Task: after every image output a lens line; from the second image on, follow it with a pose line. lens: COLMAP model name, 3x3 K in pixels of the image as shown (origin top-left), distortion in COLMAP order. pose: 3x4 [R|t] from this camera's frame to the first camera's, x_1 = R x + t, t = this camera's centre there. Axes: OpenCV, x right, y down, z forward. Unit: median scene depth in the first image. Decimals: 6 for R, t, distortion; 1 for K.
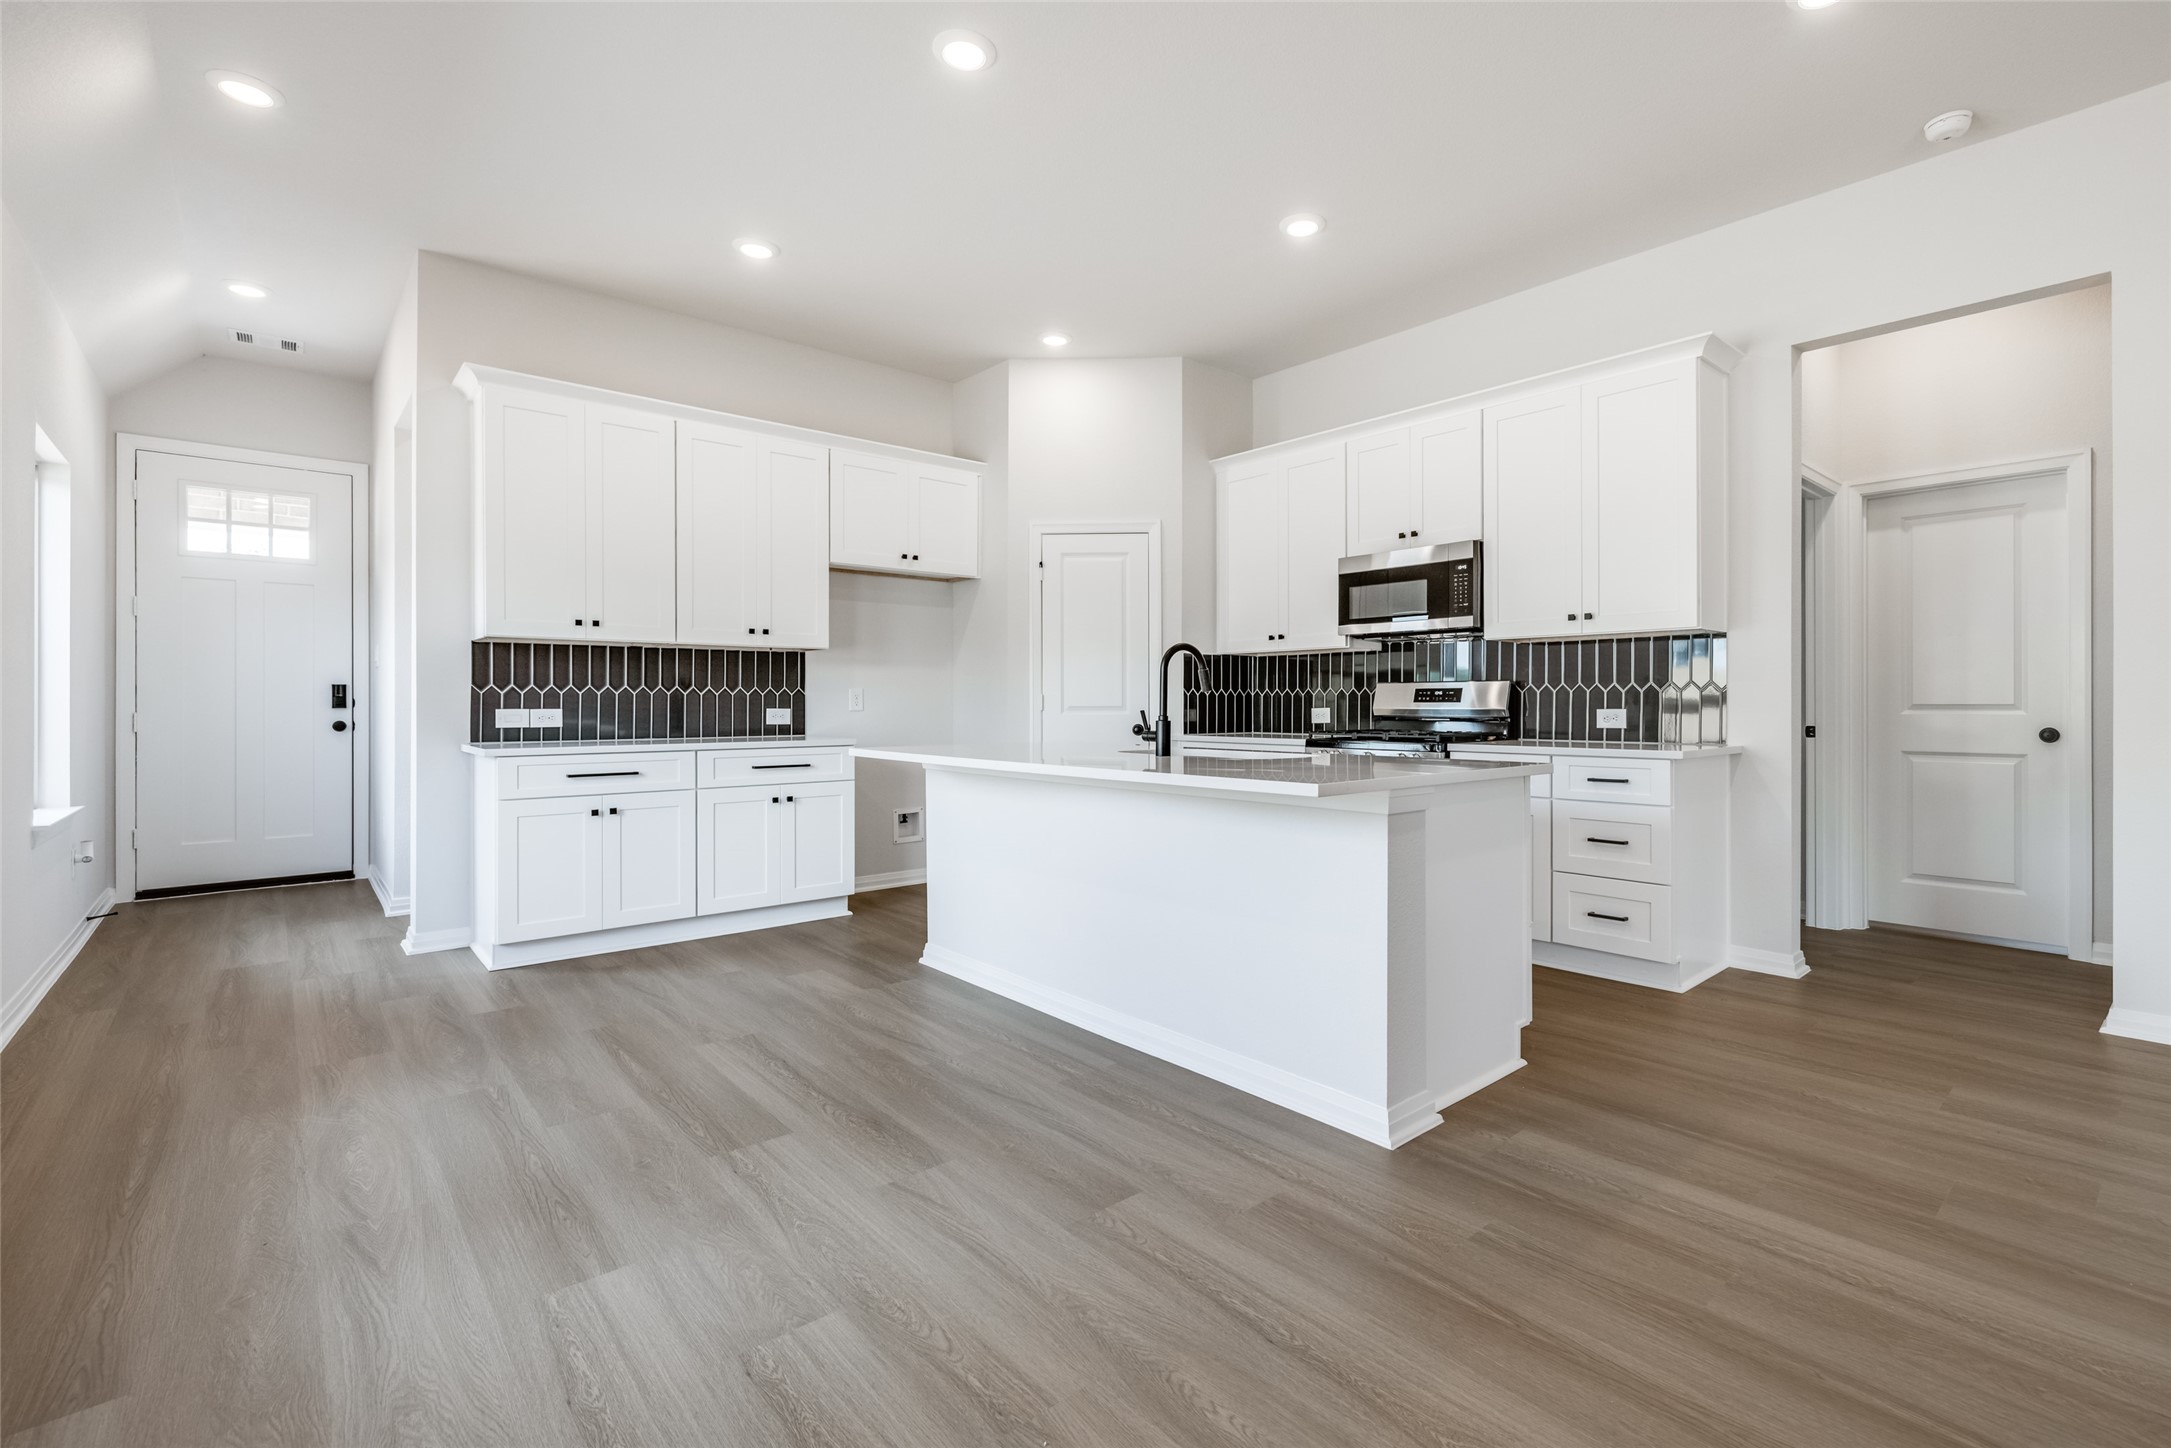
lens RADIAL K [[975.2, 0, 1157.4], [0, 975.2, 702.9], [0, 0, 1]] dist [0.001136, 0.000577]
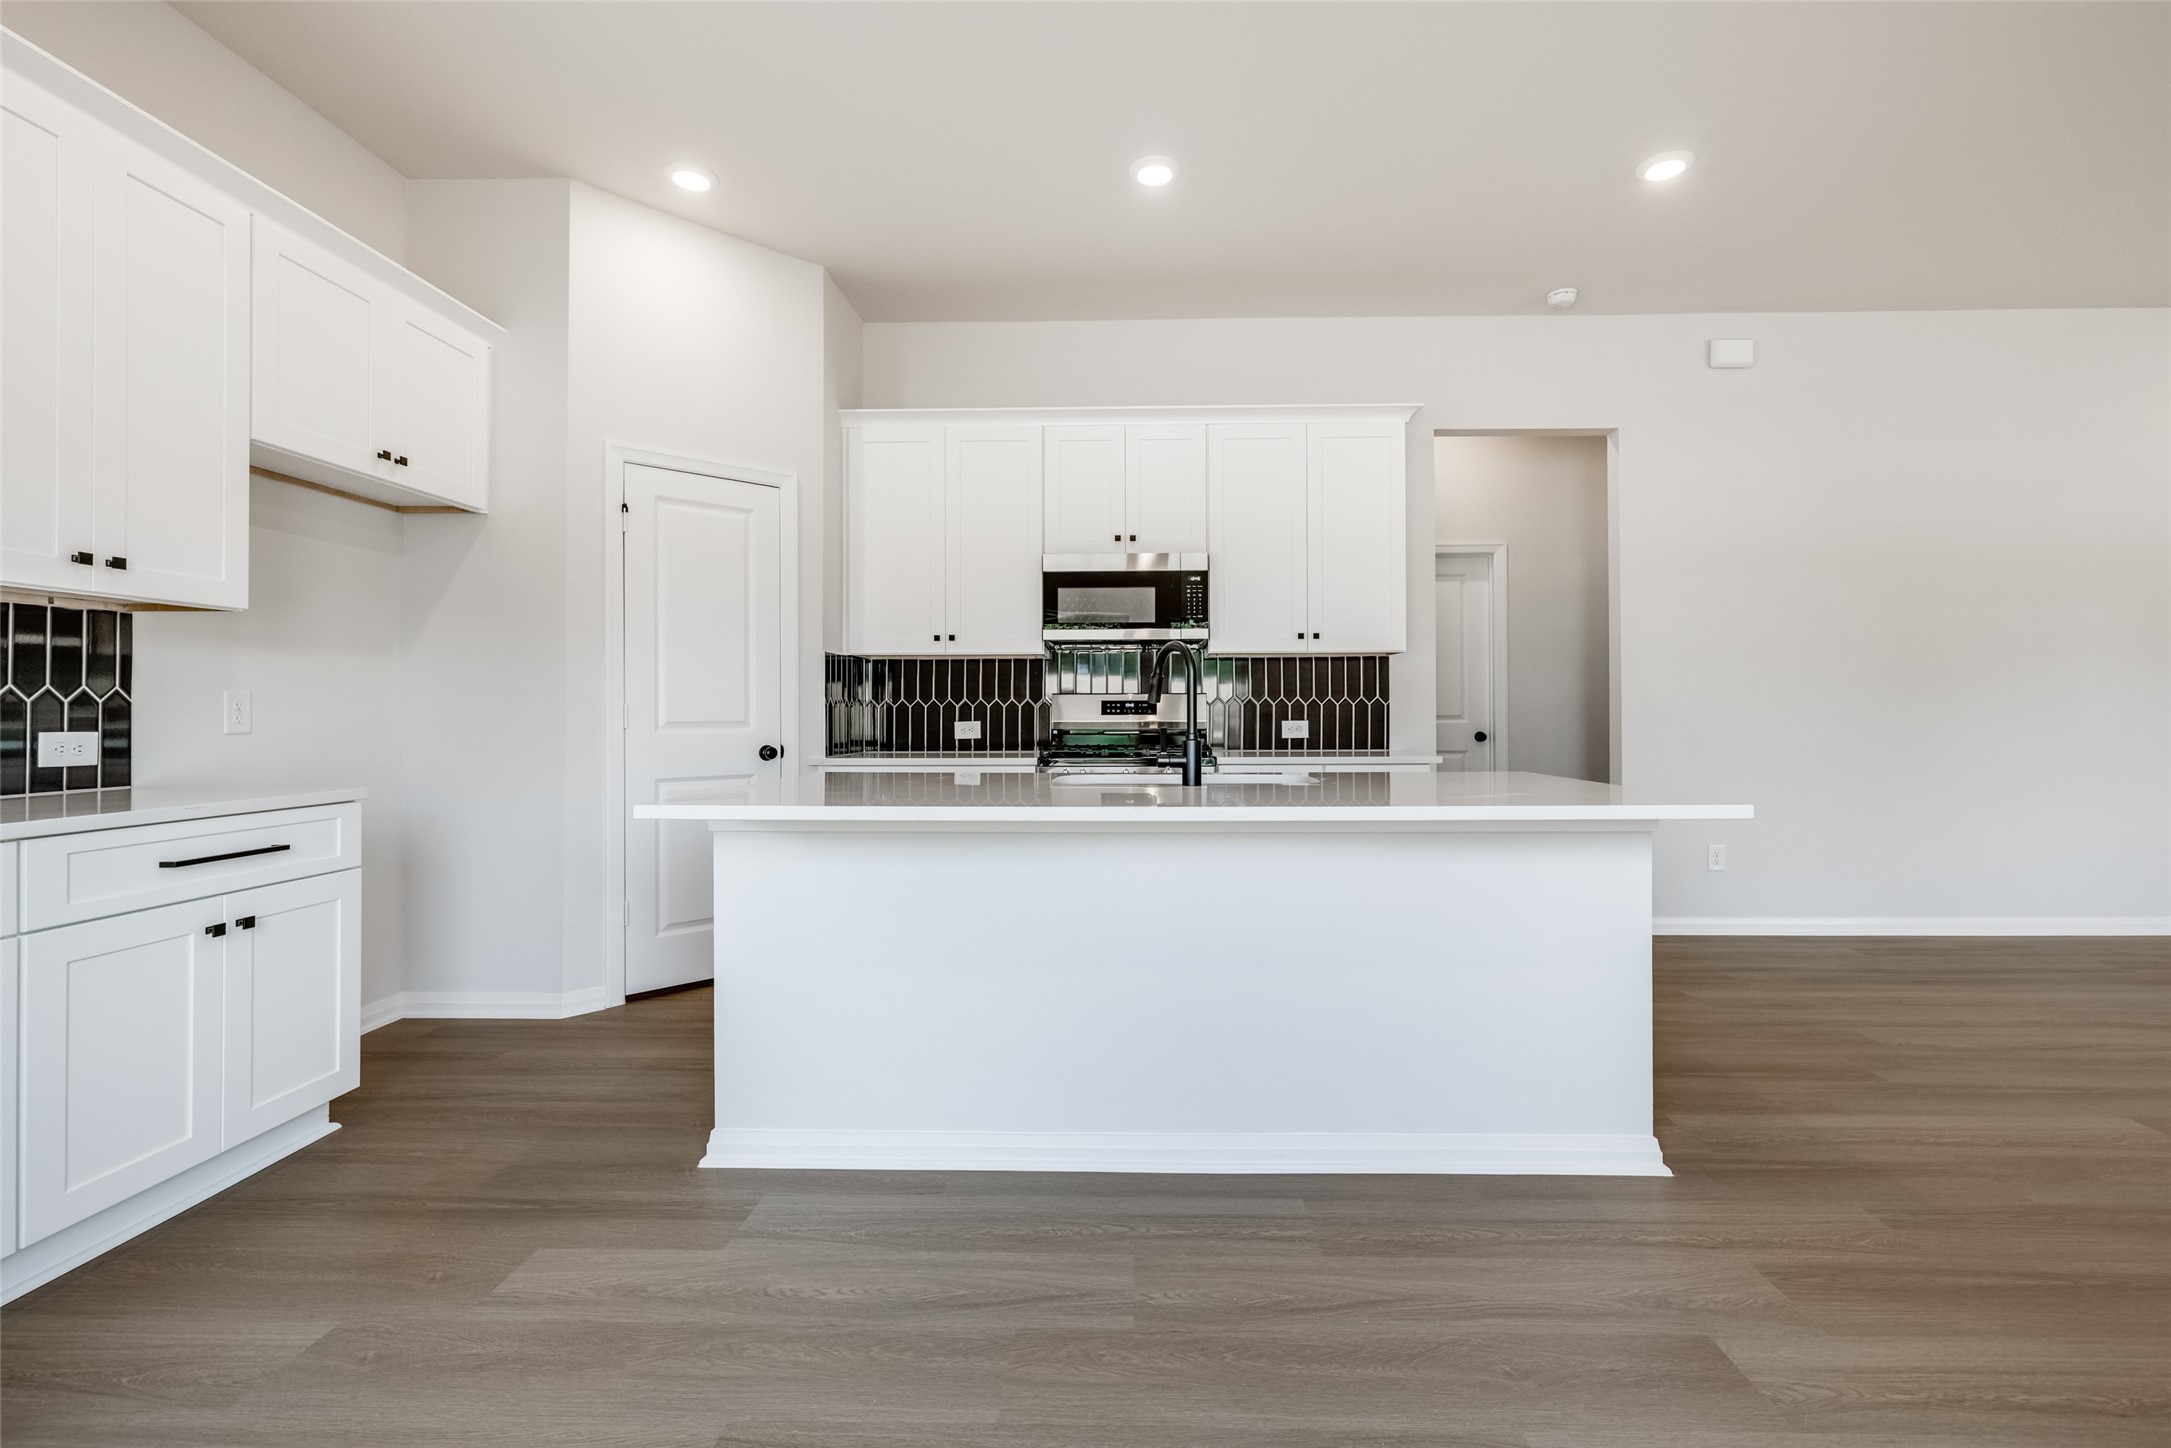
lens RADIAL K [[945.4, 0, 1120.1], [0, 945.4, 706.3], [0, 0, 1]] dist [0.000586, 0.000158]
pose [[0.690938, 0.004026, 0.722903, -0.429000], [0.002023, 0.999970, -0.007502, -0.002180], [-0.722911, 0.006646, 0.690909, 0.387101]]
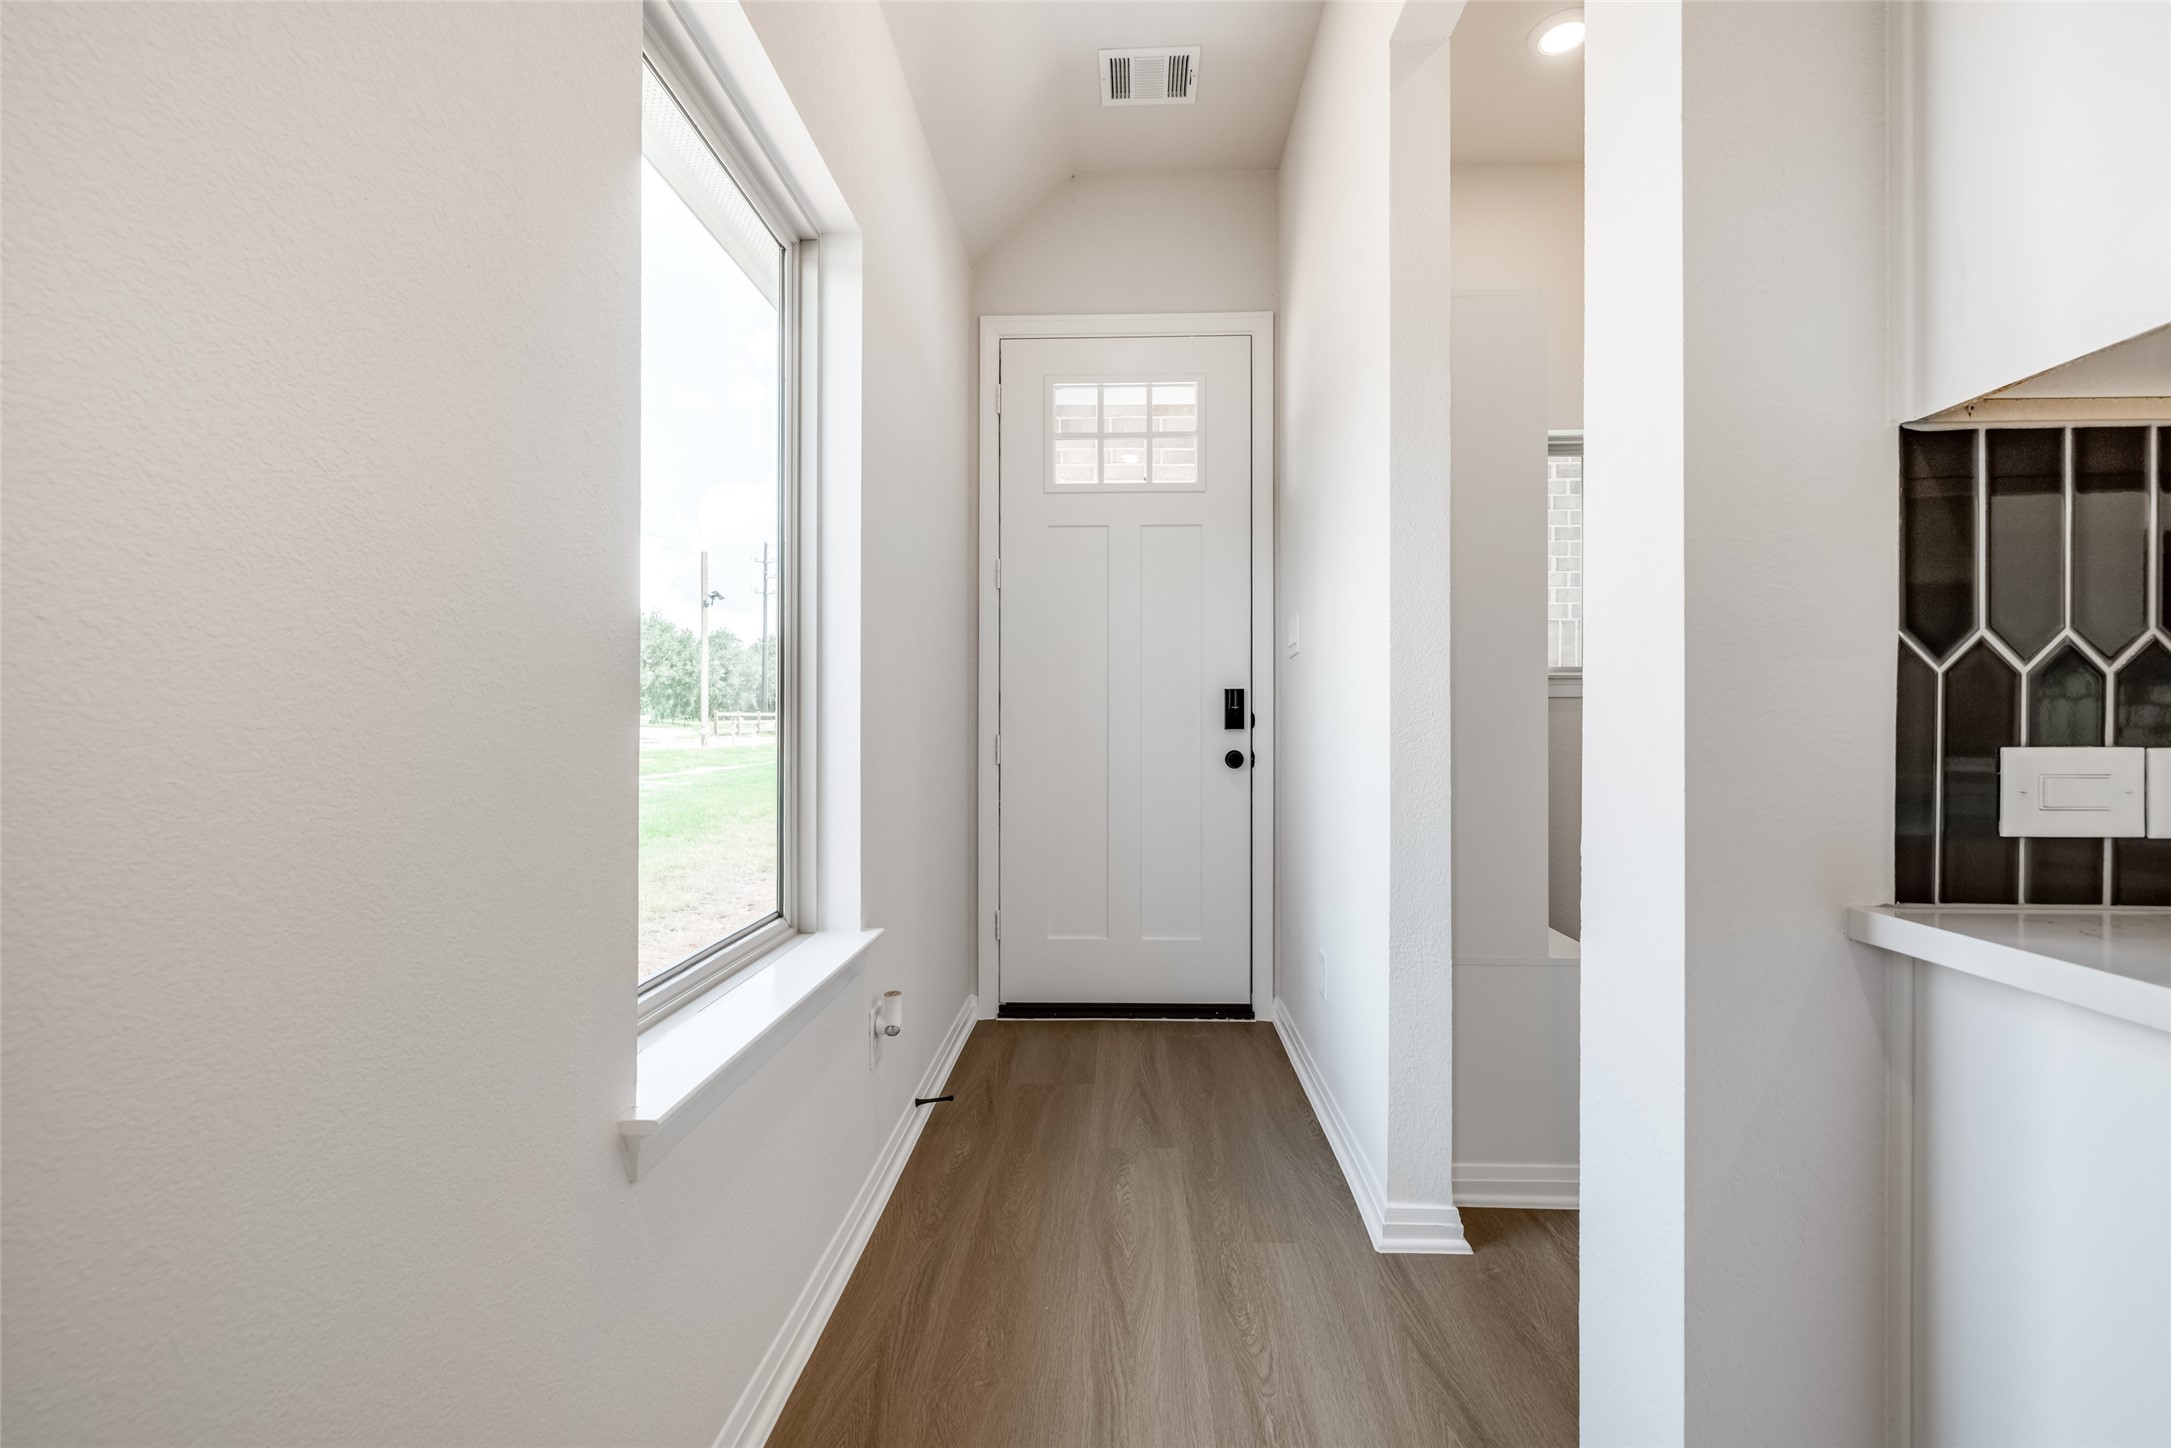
lens RADIAL K [[922.0, 0, 1089.6], [0, 922.0, 717.5], [0, 0, 1]] dist [0.000969, 0.000280]
pose [[0.710858, -0.002107, -0.703332, -0.659934], [-0.001031, 0.999991, -0.004038, 0.000955], [0.703335, 0.003596, 0.710850, 0.703005]]
